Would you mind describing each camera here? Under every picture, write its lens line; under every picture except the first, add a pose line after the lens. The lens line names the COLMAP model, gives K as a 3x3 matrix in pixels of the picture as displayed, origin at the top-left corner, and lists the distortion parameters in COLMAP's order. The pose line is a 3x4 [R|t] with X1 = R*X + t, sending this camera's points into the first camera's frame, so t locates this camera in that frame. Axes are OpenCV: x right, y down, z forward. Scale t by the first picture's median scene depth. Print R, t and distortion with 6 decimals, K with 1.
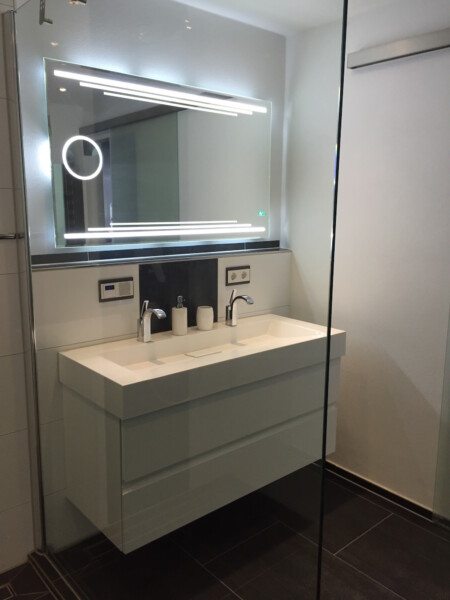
lens RADIAL K [[511.2, 0, 227.1], [0, 511.2, 296.5], [0, 0, 1]] dist [0.080805, -0.107336]
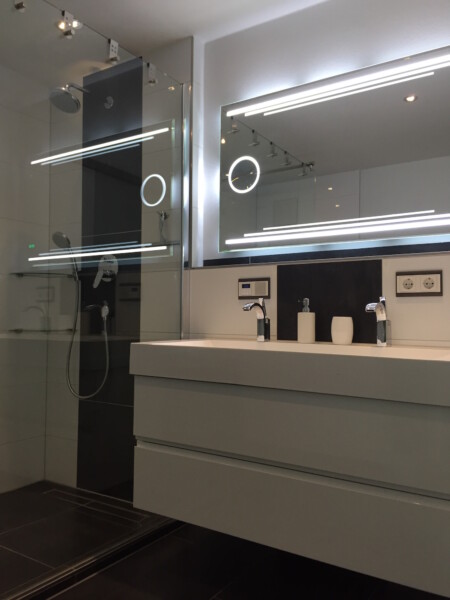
lens RADIAL K [[511.2, 0, 227.1], [0, 511.2, 296.5], [0, 0, 1]] dist [0.080805, -0.107336]
pose [[0.273841, -0.043264, -0.960801, 0.758117], [-0.174684, 0.980135, -0.093922, 0.107766], [0.945778, 0.193556, 0.260844, 0.671359]]
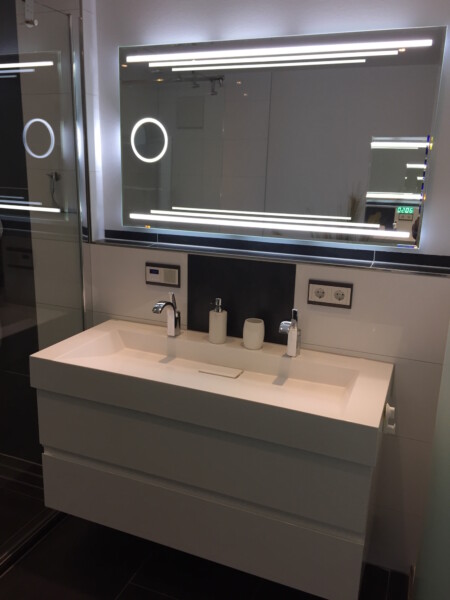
lens RADIAL K [[511.2, 0, 227.1], [0, 511.2, 296.5], [0, 0, 1]] dist [0.080805, -0.107336]
pose [[0.454749, 0.223150, -0.862211, 0.683174], [-0.182154, 0.970941, 0.155219, -0.145906], [0.871793, 0.086470, 0.482182, 0.630882]]
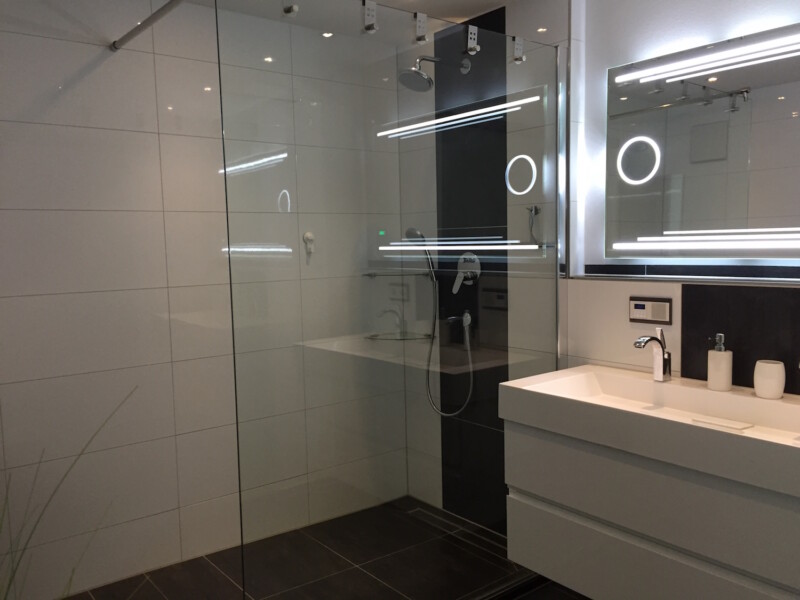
lens RADIAL K [[681.6, 0, 402.8], [0, 681.6, 300.6], [0, 0, 1]] dist [0.080805, -0.107336]
pose [[-0.037269, 0.080672, -0.996044, 0.898014], [-0.155907, 0.984061, 0.085535, -0.061527], [0.987068, 0.158478, -0.024098, 0.619615]]
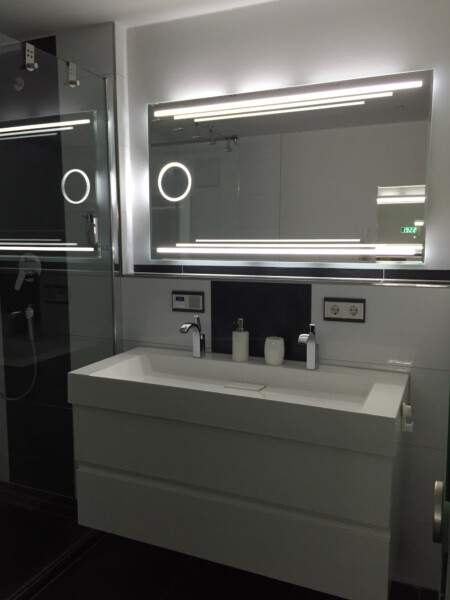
lens RADIAL K [[511.2, 0, 227.1], [0, 511.2, 296.5], [0, 0, 1]] dist [0.080805, -0.107336]
pose [[0.431303, 0.097281, -0.896947, 0.754516], [-0.154214, 0.987488, 0.032946, -0.070508], [0.888929, 0.124113, 0.440909, 0.597352]]
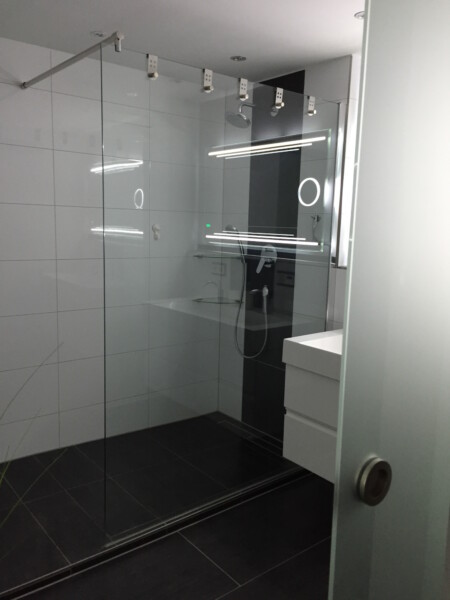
lens RADIAL K [[511.2, 0, 227.1], [0, 511.2, 296.5], [0, 0, 1]] dist [0.080805, -0.107336]
pose [[-0.030737, 0.135135, -0.990350, 0.987083], [-0.207204, 0.968434, 0.138575, -0.094671], [0.977815, 0.209464, -0.001766, 0.618169]]
